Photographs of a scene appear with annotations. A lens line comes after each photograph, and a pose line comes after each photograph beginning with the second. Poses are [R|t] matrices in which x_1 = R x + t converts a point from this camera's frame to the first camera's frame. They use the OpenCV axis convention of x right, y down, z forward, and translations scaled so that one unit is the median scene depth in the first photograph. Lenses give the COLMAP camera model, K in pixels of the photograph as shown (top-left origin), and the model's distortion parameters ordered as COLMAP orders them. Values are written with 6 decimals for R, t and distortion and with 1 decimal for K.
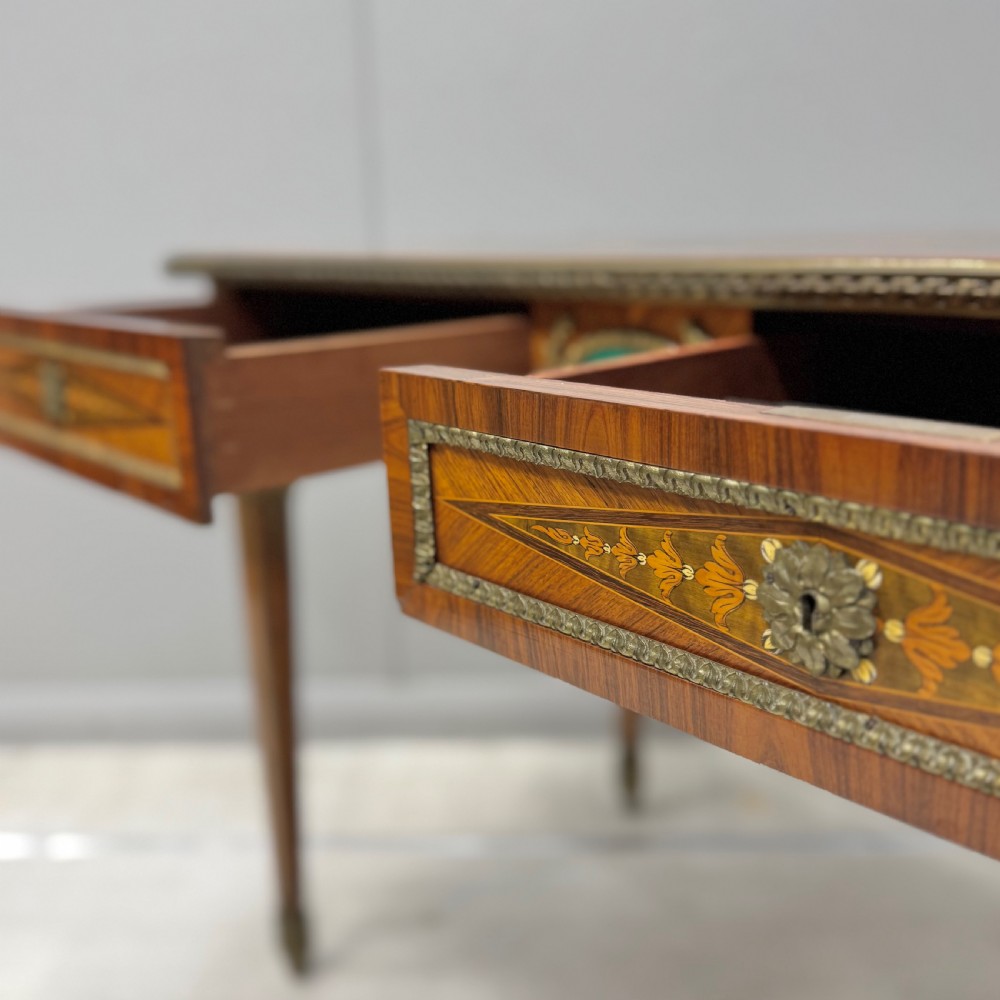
lens RADIAL K [[1126.8, 0, 503.7], [0, 1126.8, 497.8], [0, 0, 1]] dist [0.094812, 0.000000]
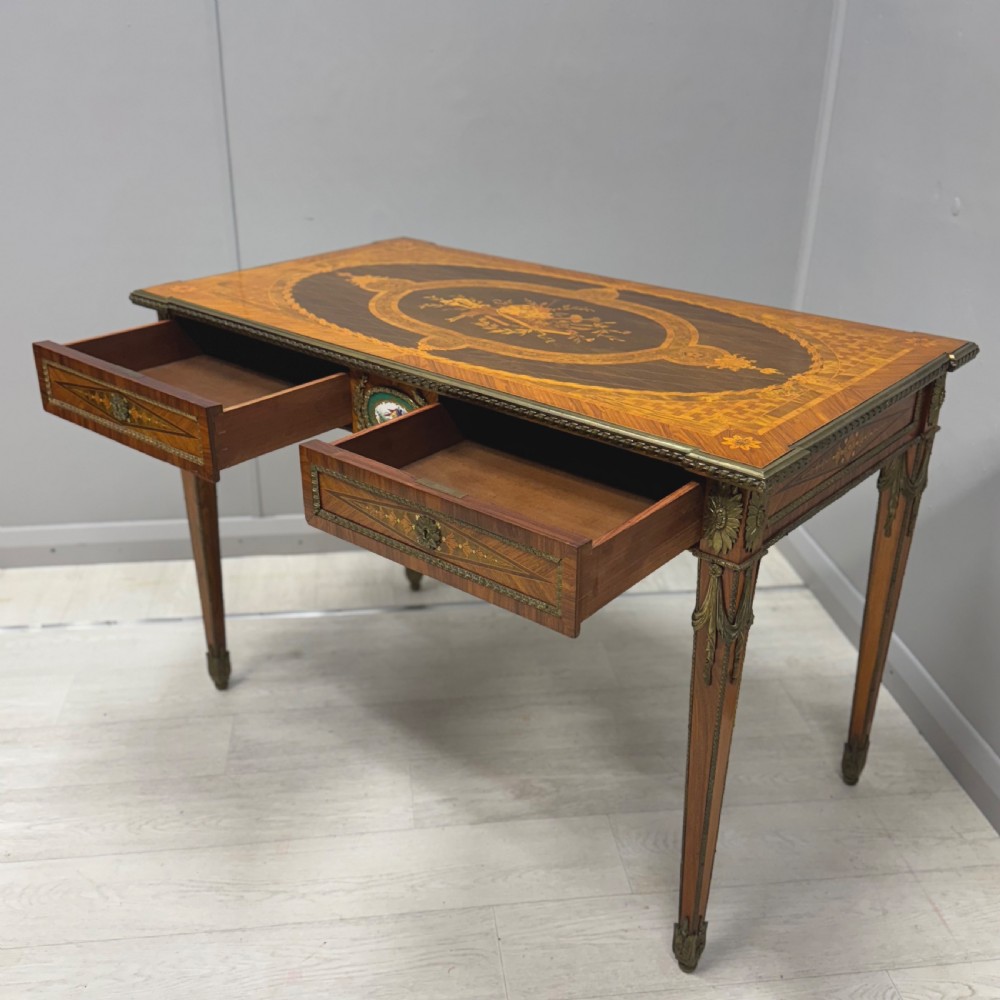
lens RADIAL K [[1126.8, 0, 513.2], [0, 1126.8, 474.4], [0, 0, 1]] dist [0.094812, 0.000000]
pose [[0.985170, -0.030273, 0.168889, -0.064354], [0.002292, 0.986546, 0.163468, -0.545146], [-0.171566, -0.160657, 0.971985, -2.072906]]
